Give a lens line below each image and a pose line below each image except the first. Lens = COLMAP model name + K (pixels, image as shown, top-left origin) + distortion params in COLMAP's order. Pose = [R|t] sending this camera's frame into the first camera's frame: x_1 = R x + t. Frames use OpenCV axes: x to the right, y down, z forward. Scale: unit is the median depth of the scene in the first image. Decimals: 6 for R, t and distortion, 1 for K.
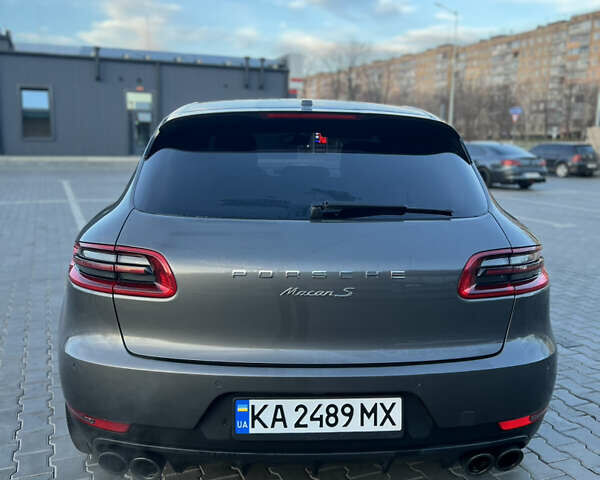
lens RADIAL K [[601.8, 0, 307.6], [0, 601.8, 233.9], [0, 0, 1]] dist [-0.004334, 0.000000]
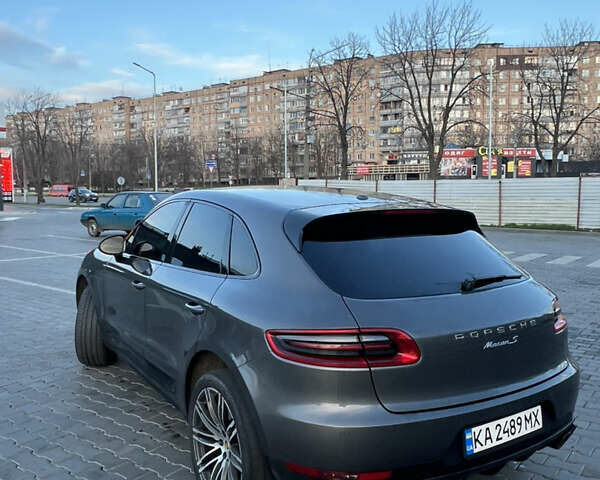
lens RADIAL K [[564.2, 0, 315.2], [0, 564.2, 231.2], [0, 0, 1]] dist [0.002433, 0.000000]
pose [[0.866811, -0.043844, 0.496705, -1.010199], [0.083021, 0.994913, -0.057063, -0.125443], [-0.491676, 0.090700, 0.866042, 0.019557]]
